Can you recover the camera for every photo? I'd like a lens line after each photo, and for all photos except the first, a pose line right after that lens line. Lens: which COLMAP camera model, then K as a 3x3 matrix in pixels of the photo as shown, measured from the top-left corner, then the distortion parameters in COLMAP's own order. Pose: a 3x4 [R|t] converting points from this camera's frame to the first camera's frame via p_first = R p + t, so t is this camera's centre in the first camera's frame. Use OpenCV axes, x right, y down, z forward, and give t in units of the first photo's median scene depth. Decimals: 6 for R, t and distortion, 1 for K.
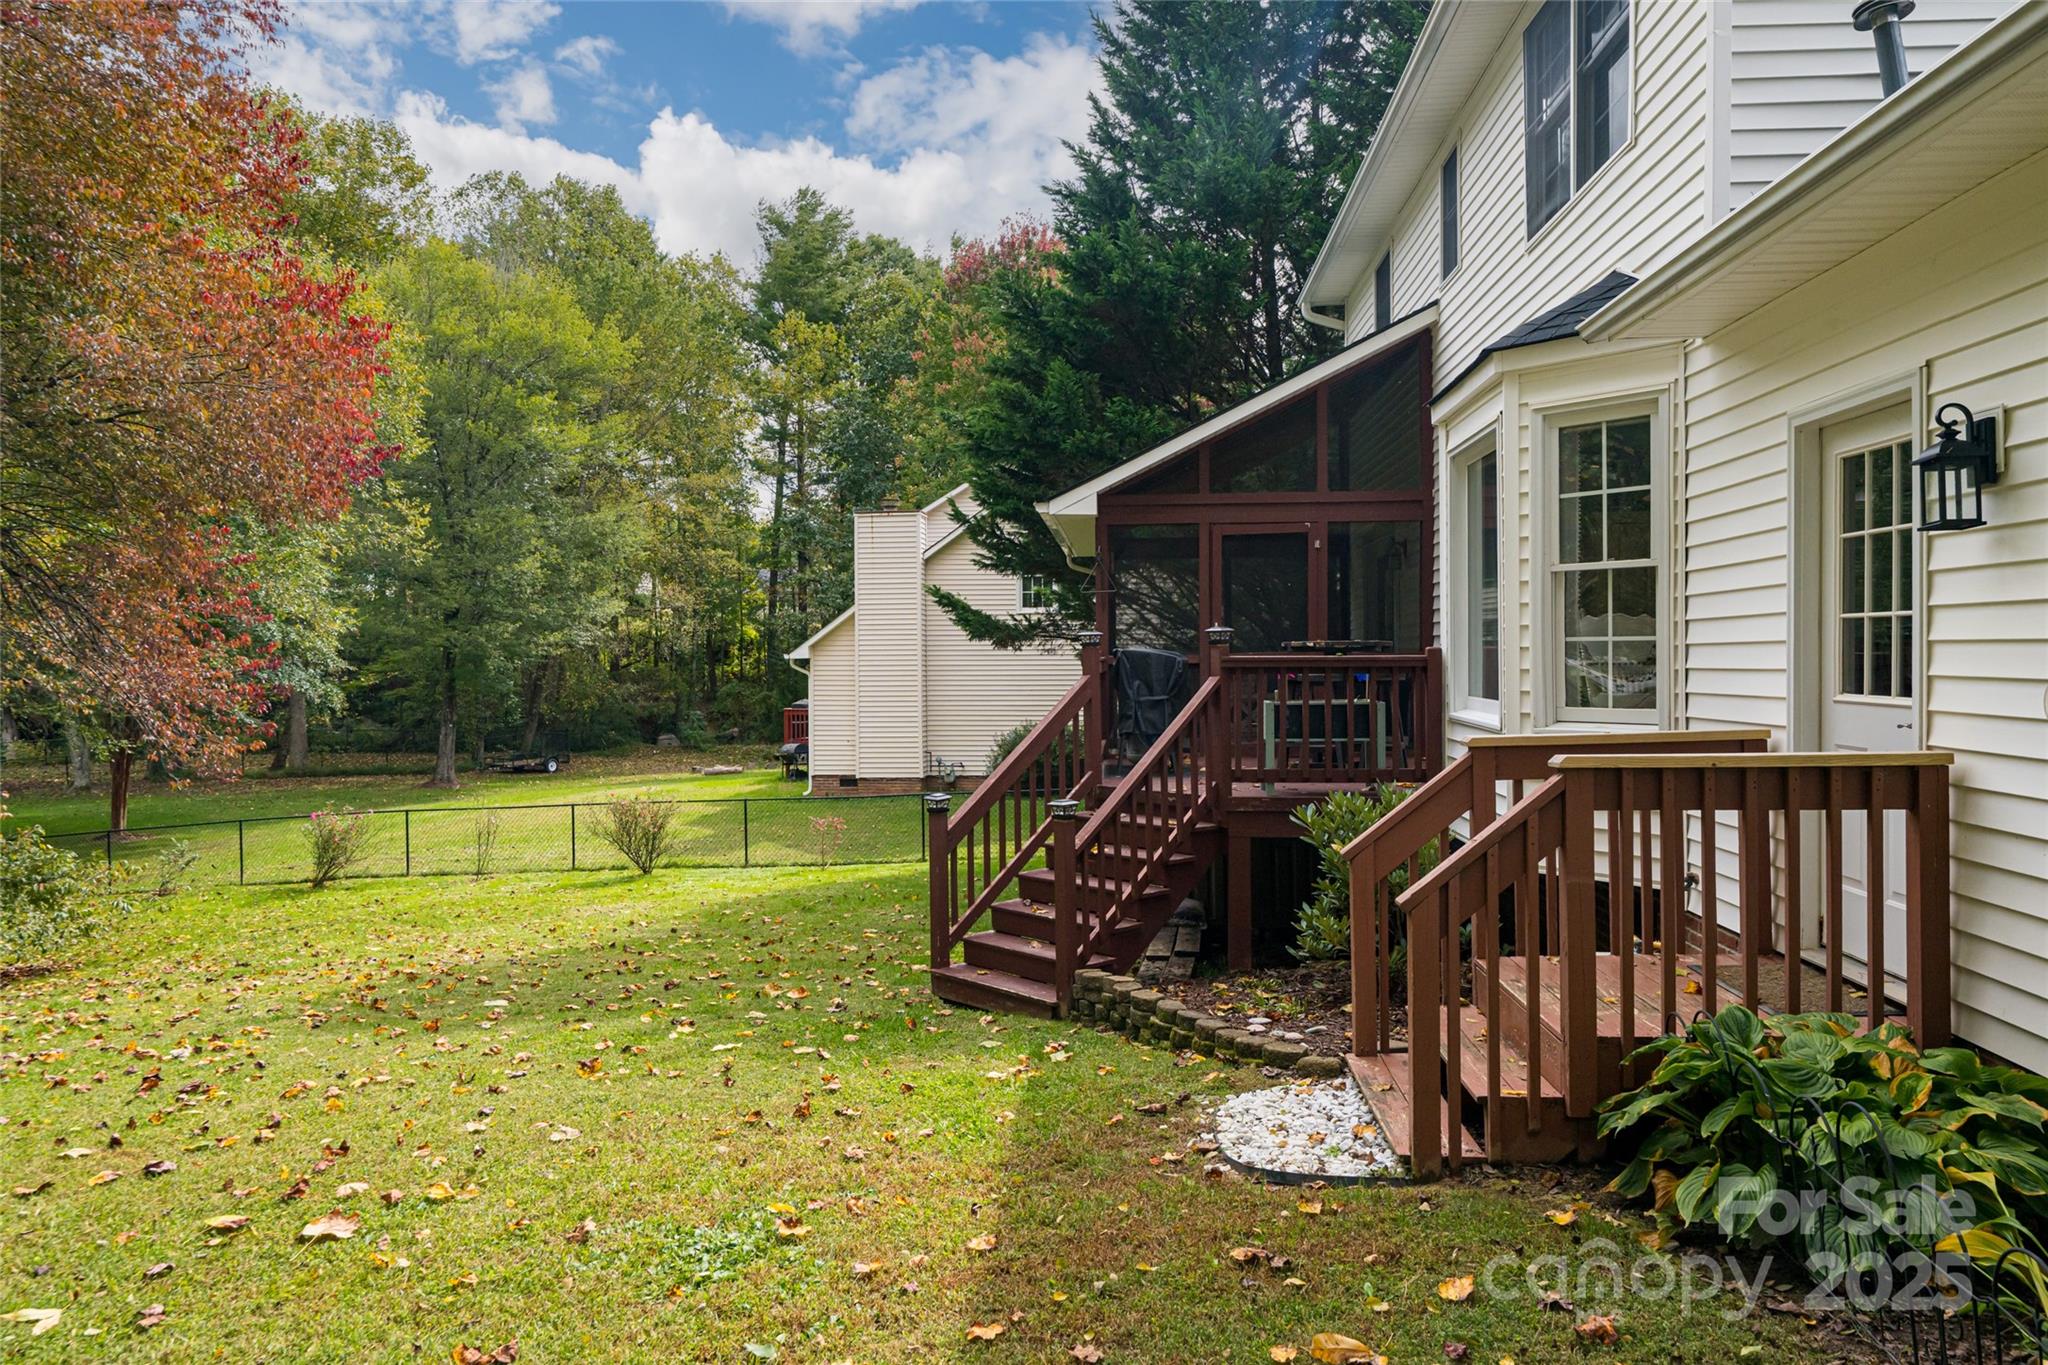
lens RADIAL K [[1289.8, 0, 1031.6], [0, 1289.8, 677.8], [0, 0, 1]] dist [-0.032000, -0.000371]
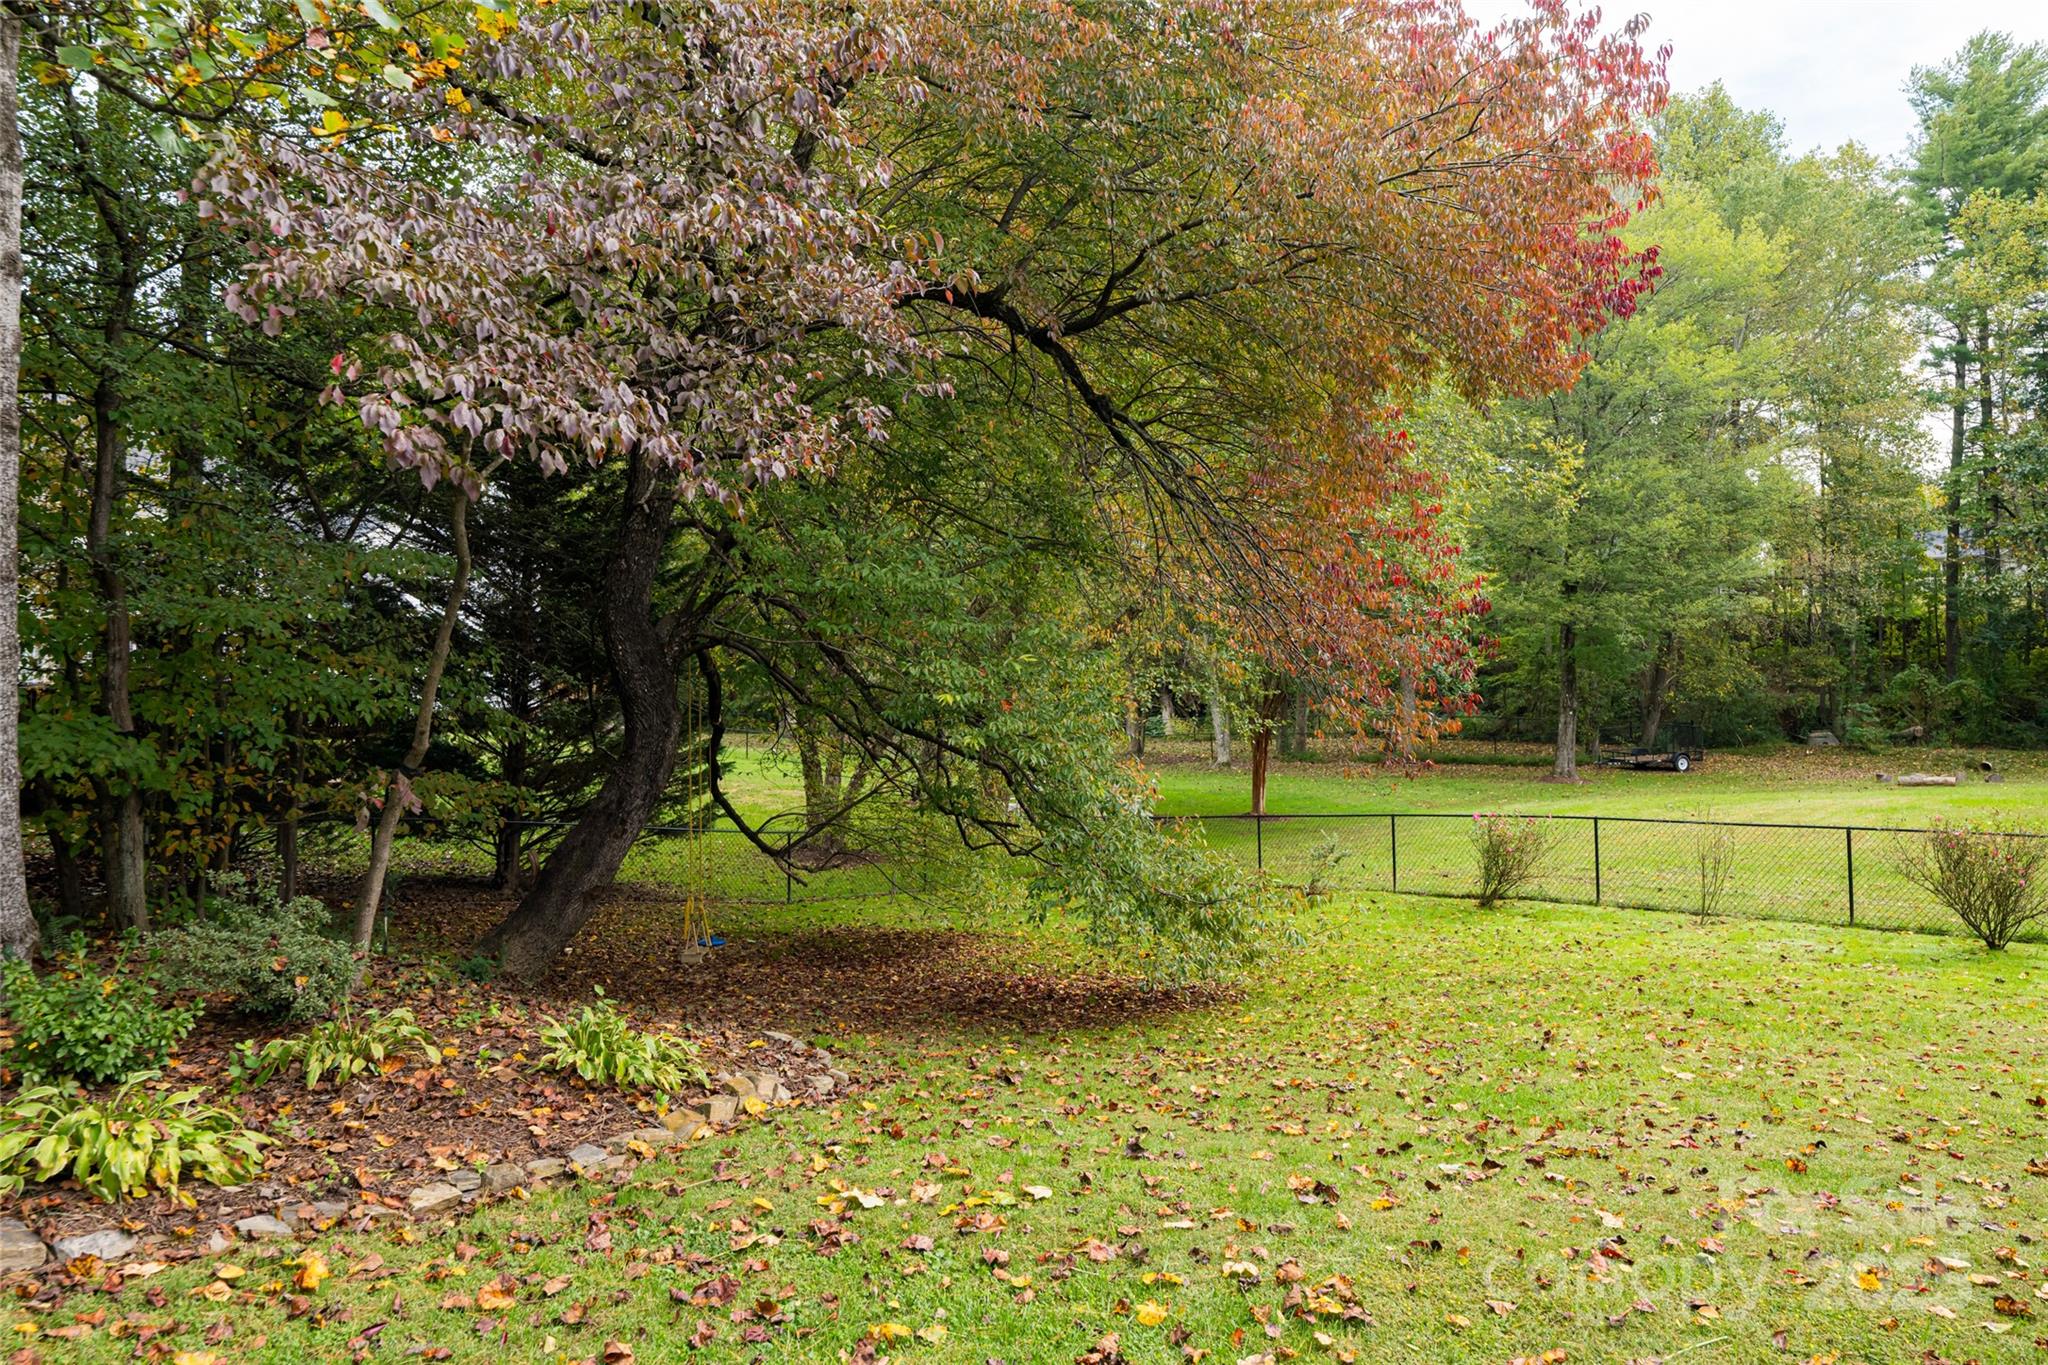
lens RADIAL K [[1289.8, 0, 1024.1], [0, 1289.8, 679.1], [0, 0, 1]] dist [-0.032000, -0.000371]
pose [[0.703223, 0.004298, -0.710956, -0.084269], [-0.000005, 0.999982, 0.006040, 0.008122], [0.710969, -0.004244, 0.703211, 0.103013]]
